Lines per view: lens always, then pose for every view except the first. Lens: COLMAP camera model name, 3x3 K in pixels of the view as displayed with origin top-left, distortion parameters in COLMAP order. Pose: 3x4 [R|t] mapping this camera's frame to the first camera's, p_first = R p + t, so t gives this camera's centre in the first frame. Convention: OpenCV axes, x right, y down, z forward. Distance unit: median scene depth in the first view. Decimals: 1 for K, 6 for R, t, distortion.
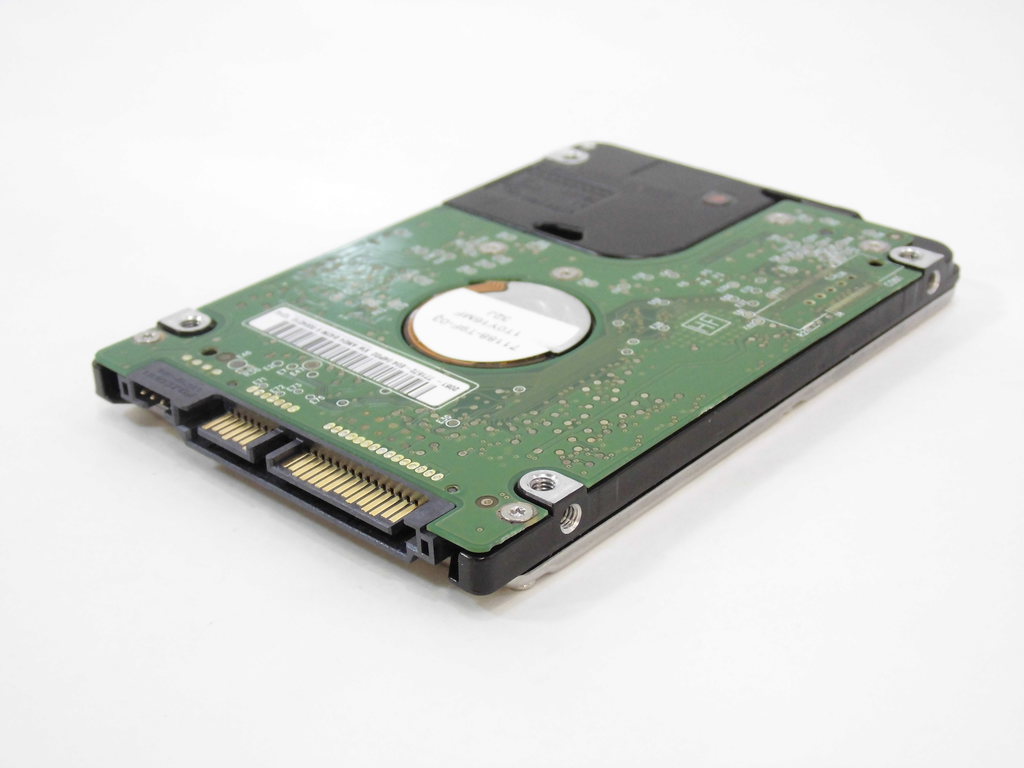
lens RADIAL K [[1615.7, 0, 512.0], [0, 1615.7, 384.0], [0, 0, 1]] dist [0.000722, 0.010764]
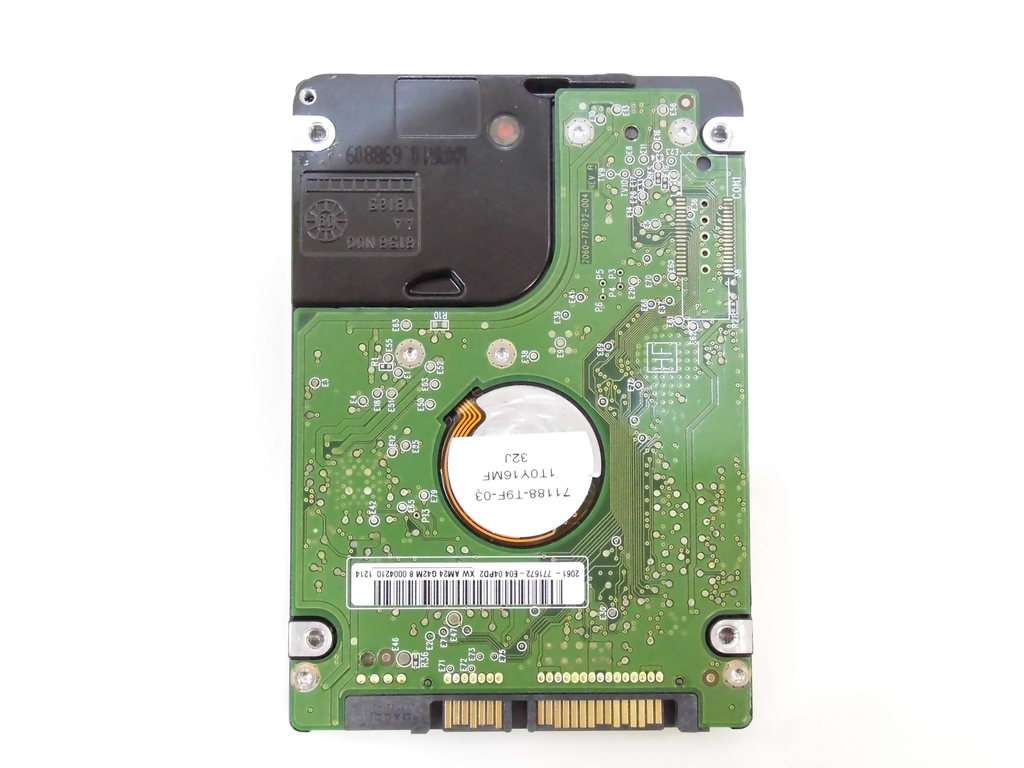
lens RADIAL K [[1615.7, 0, 512.0], [0, 1615.7, 384.0], [0, 0, 1]] dist [0.000722, 0.010764]
pose [[0.733076, -0.674089, 0.090578, -0.078652], [0.293630, 0.433785, 0.851829, -1.041298], [-0.613499, -0.597859, 0.515930, 0.433411]]
